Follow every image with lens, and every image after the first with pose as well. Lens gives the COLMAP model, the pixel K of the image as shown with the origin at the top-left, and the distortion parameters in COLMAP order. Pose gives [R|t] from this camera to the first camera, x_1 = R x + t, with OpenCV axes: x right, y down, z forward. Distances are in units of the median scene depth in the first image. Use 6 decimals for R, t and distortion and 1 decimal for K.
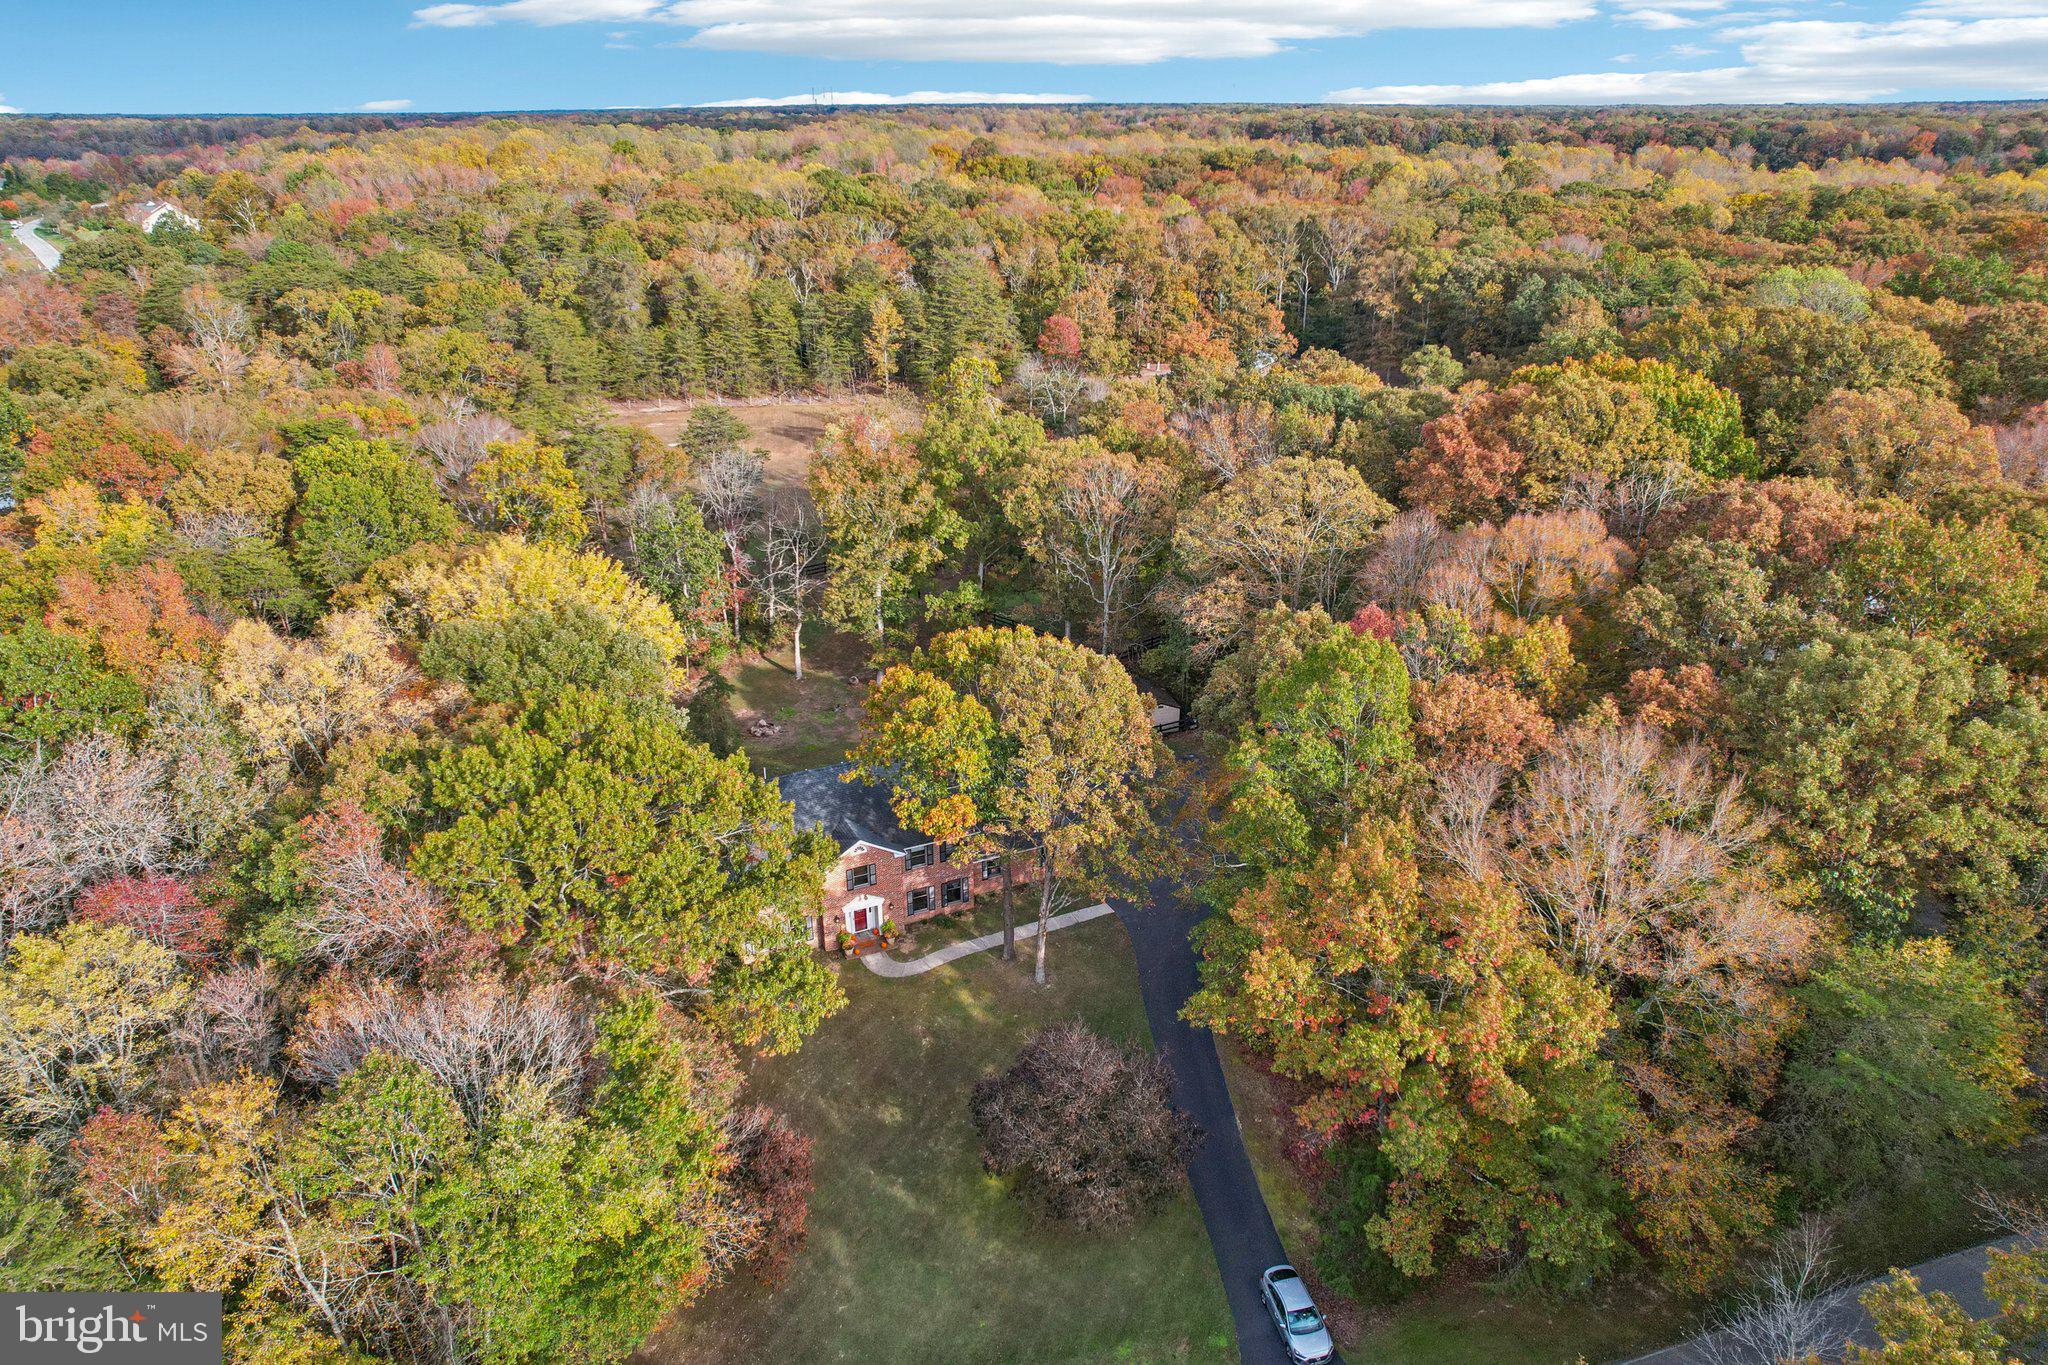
lens RADIAL K [[1361.4, 0, 1018.6], [0, 1361.4, 684.9], [0, 0, 1]] dist [-0.065809, 0.065858]
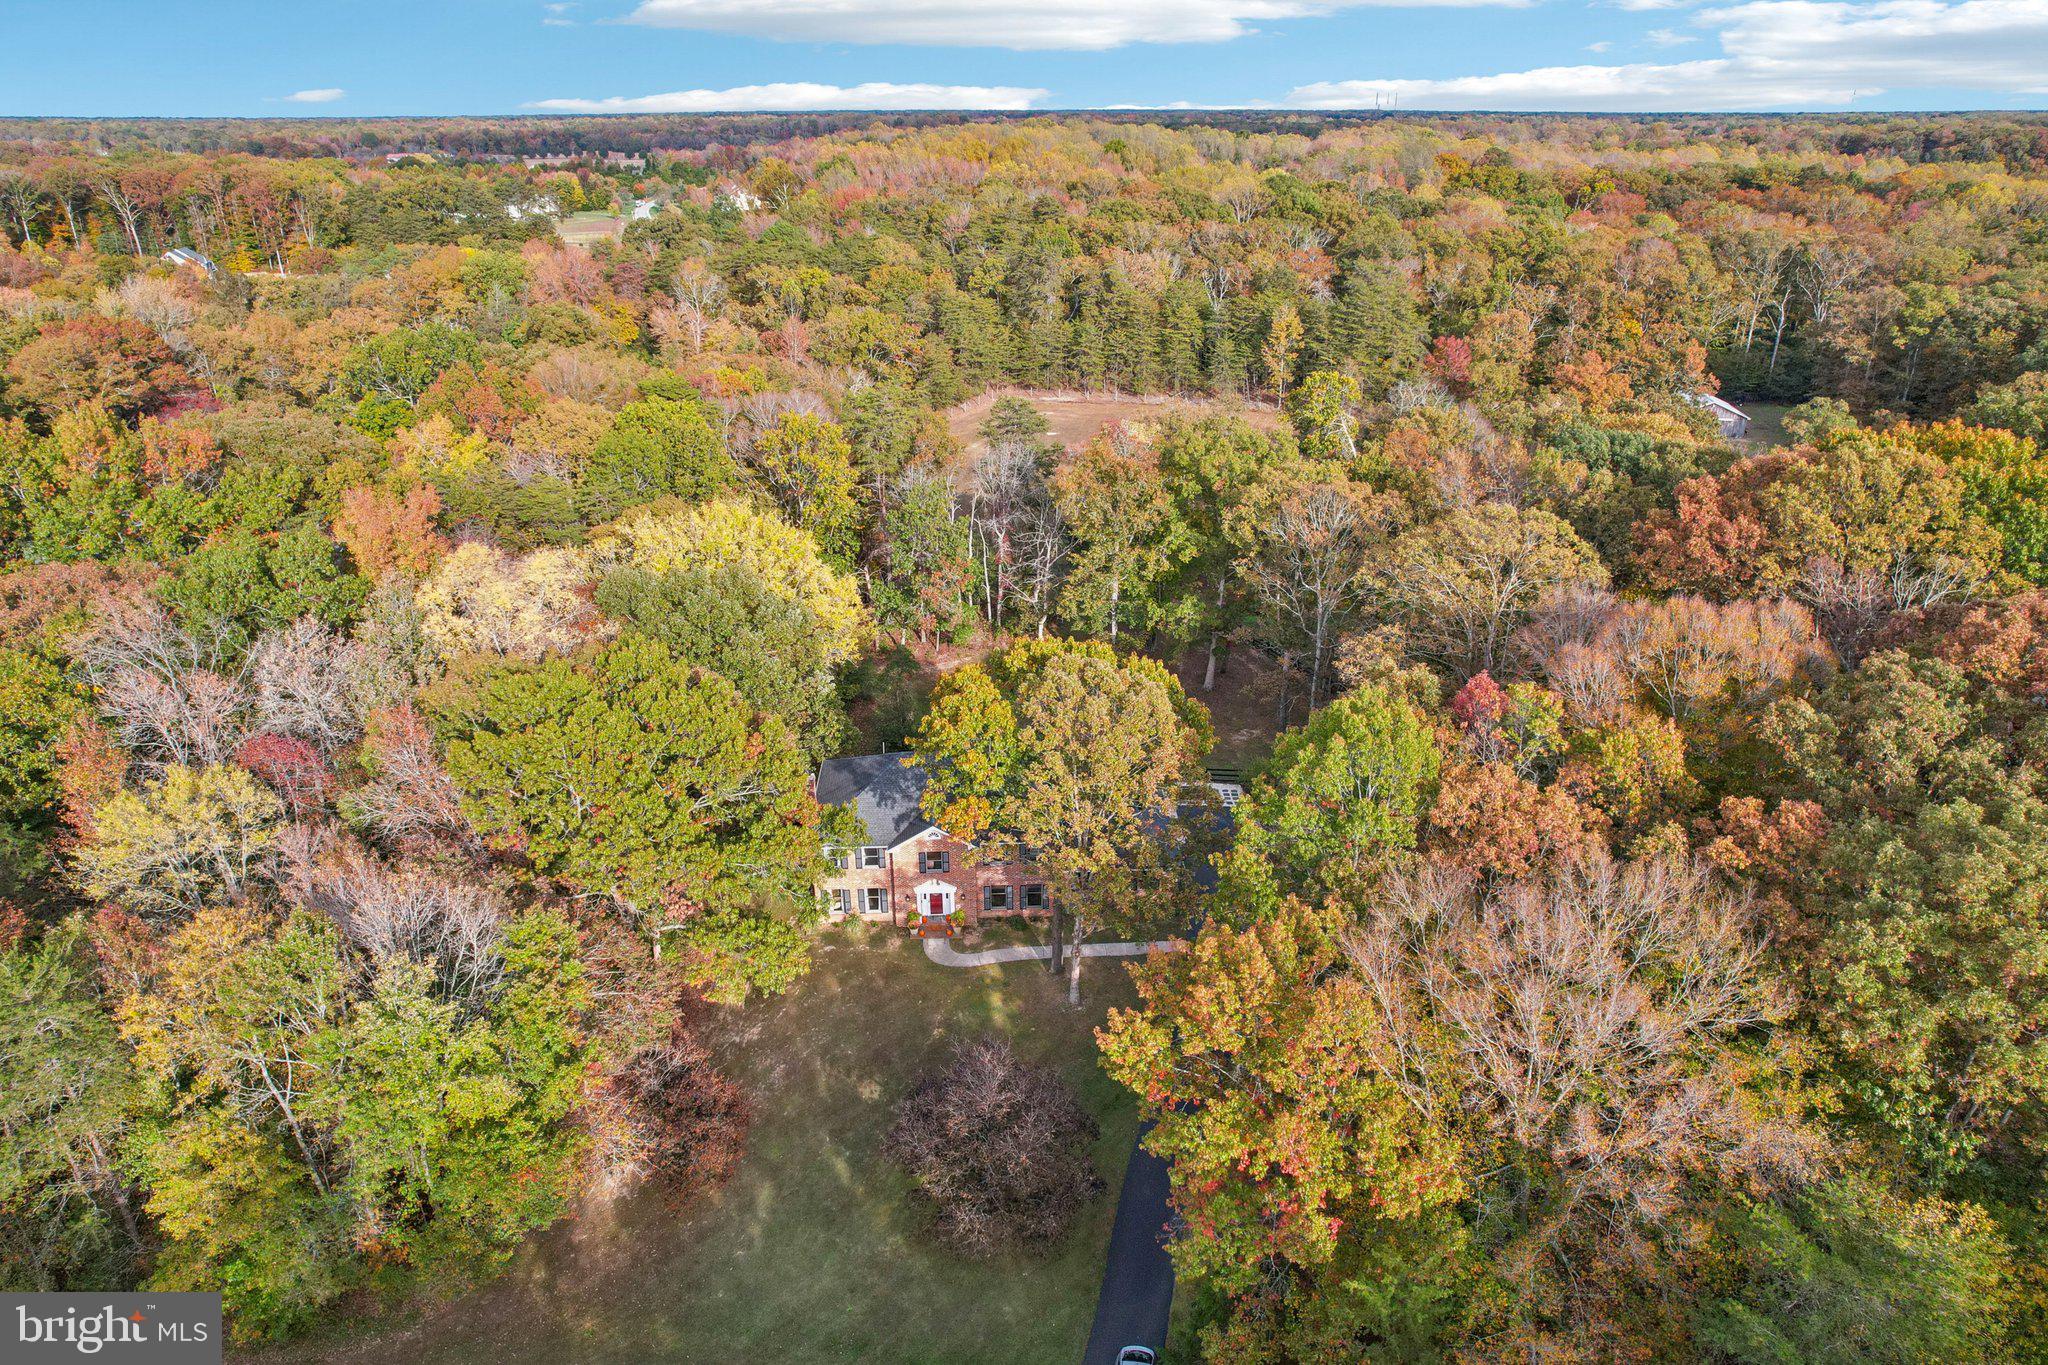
lens RADIAL K [[1351.9, 0, 1025.8], [0, 1351.9, 683.8], [0, 0, 1]] dist [-0.069483, 0.070218]
pose [[0.928678, 0.151243, -0.338647, 0.180289], [-0.151358, 0.988131, 0.026235, -0.019268], [0.338596, 0.026894, 0.940548, 0.039853]]
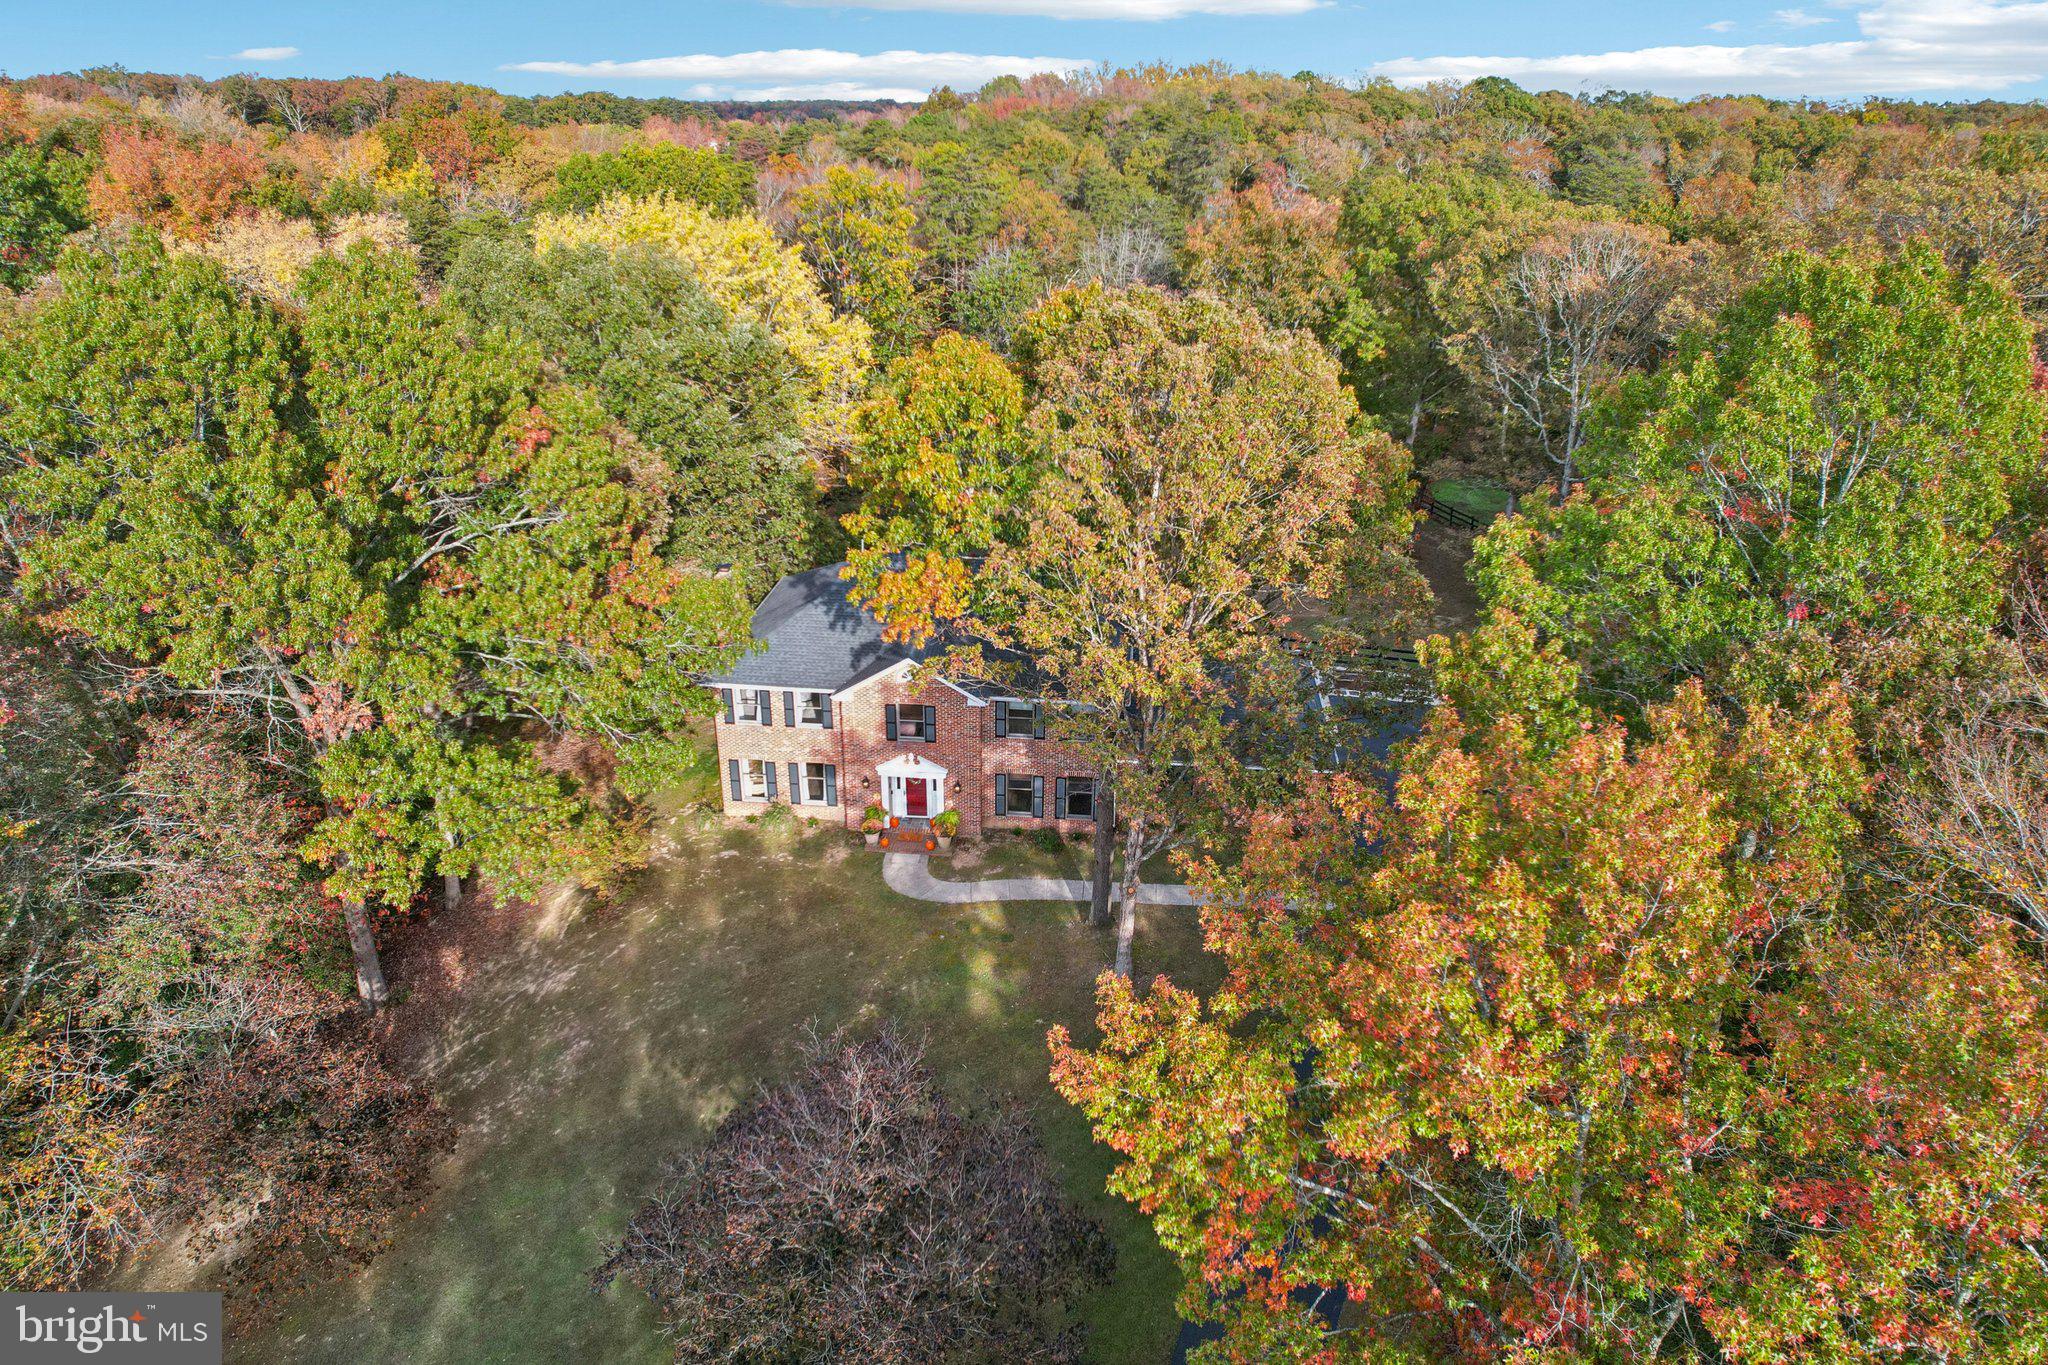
lens RADIAL K [[1321.3, 0, 1024.0], [0, 1321.3, 682.5], [0, 0, 1]] dist [-0.039489, 0.002024]
pose [[0.870616, 0.212764, -0.443575, 0.122601], [-0.213460, 0.975720, 0.049047, 0.055179], [0.443240, 0.051984, 0.894894, 0.325418]]
